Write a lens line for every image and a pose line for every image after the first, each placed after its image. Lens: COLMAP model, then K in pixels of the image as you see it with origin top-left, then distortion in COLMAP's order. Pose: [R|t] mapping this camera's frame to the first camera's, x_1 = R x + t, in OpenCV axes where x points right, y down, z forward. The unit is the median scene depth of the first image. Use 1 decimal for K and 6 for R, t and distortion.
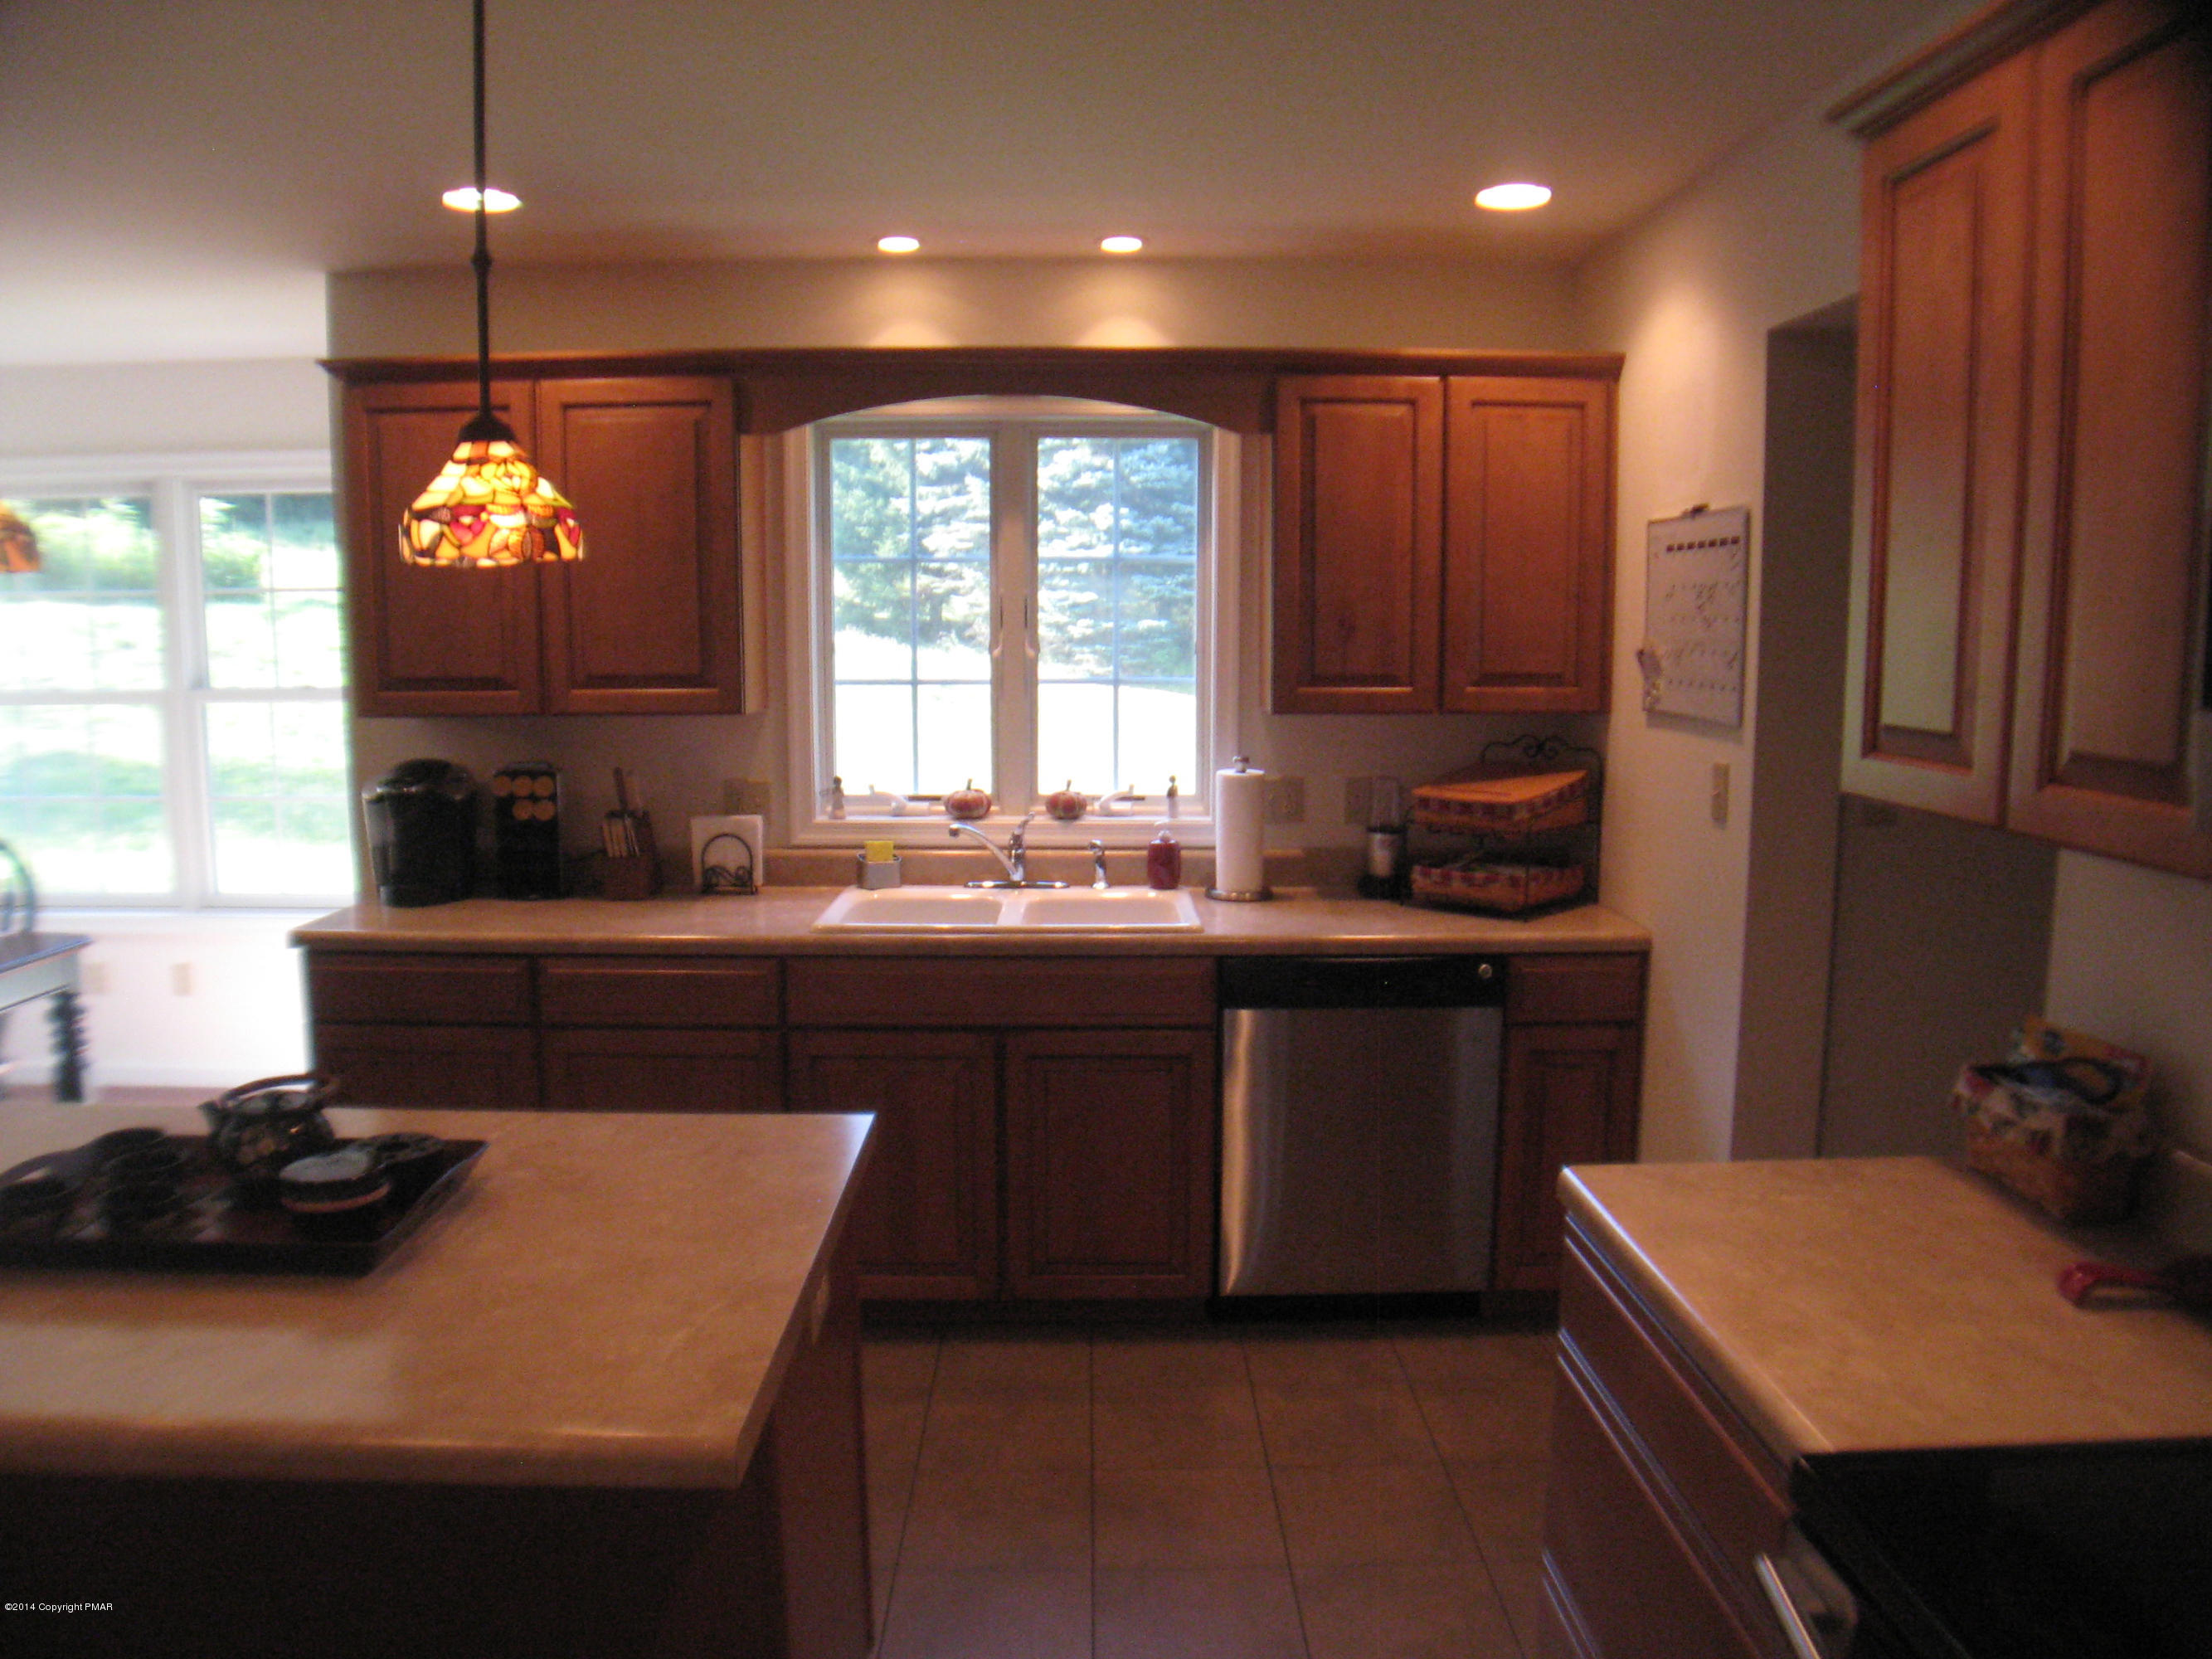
lens RADIAL K [[1614.7, 0, 1106.0], [0, 1614.7, 829.5], [0, 0, 1]] dist [-0.173537, 0.112563]
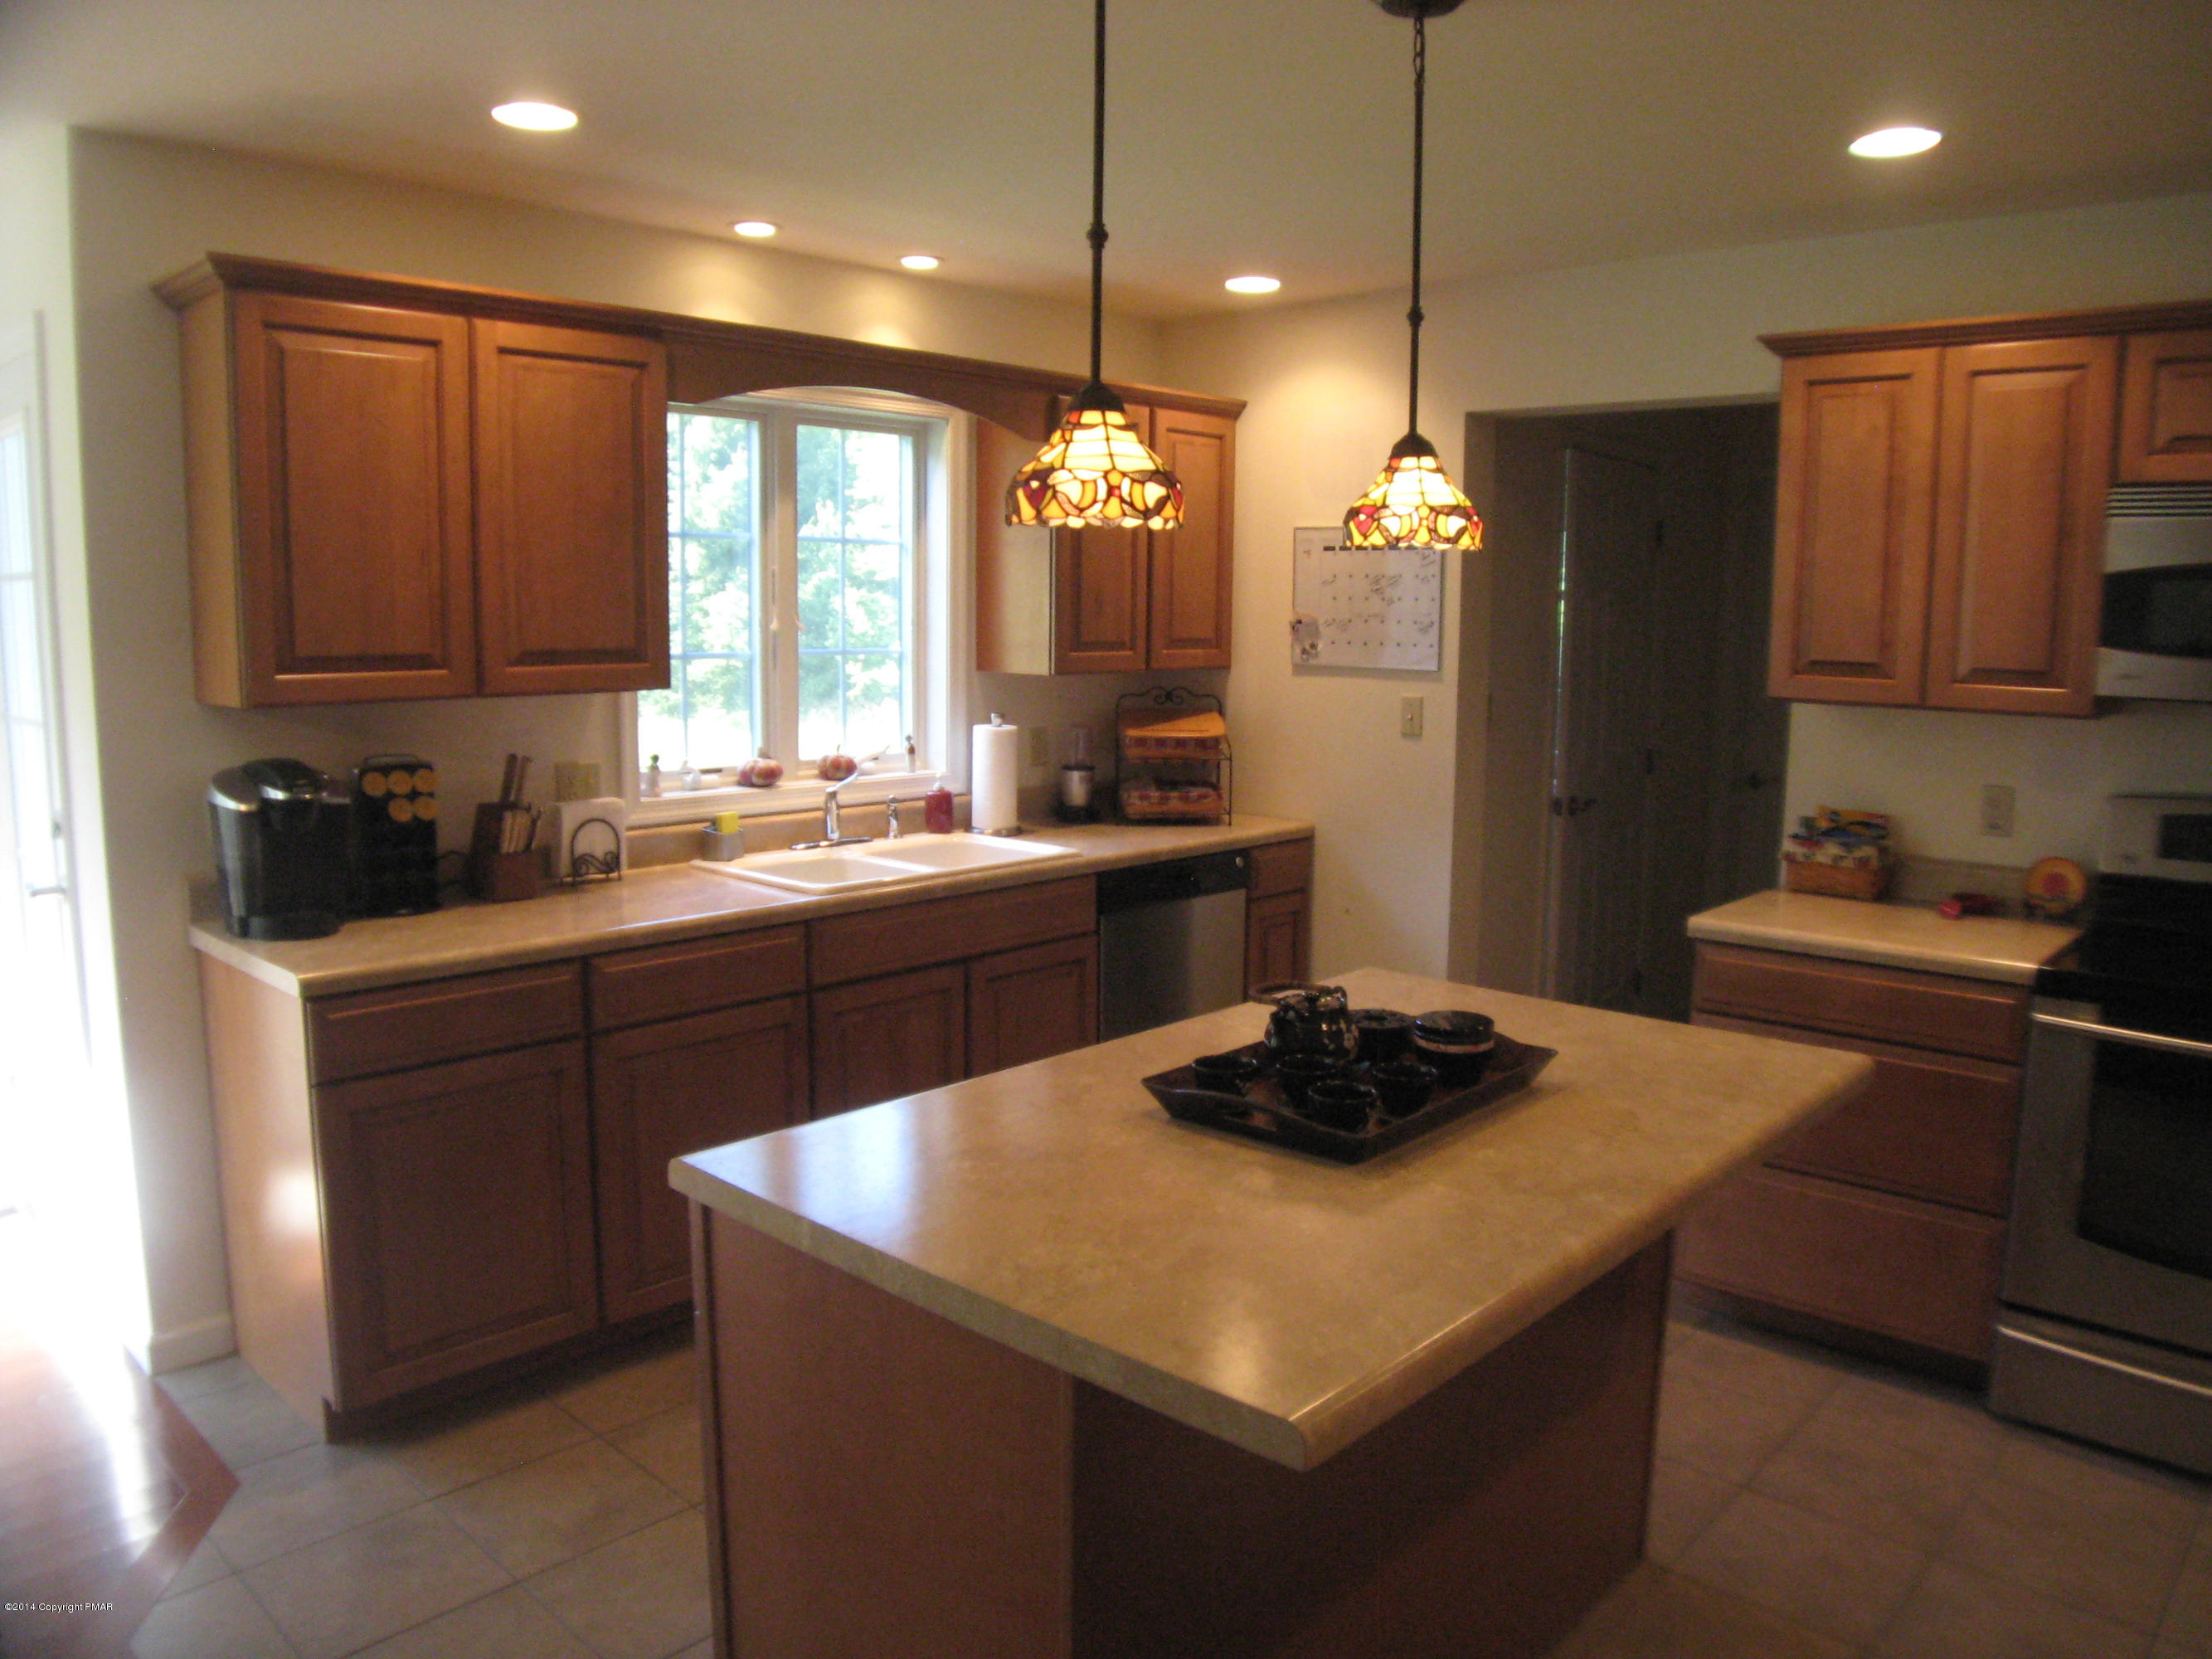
lens RADIAL K [[1614.7, 0, 1106.0], [0, 1614.7, 829.5], [0, 0, 1]] dist [-0.173537, 0.112563]
pose [[0.689092, -0.092464, 0.718751, -0.717046], [0.083173, 0.995364, 0.048308, -0.011241], [-0.719885, 0.026492, 0.693587, 0.133308]]
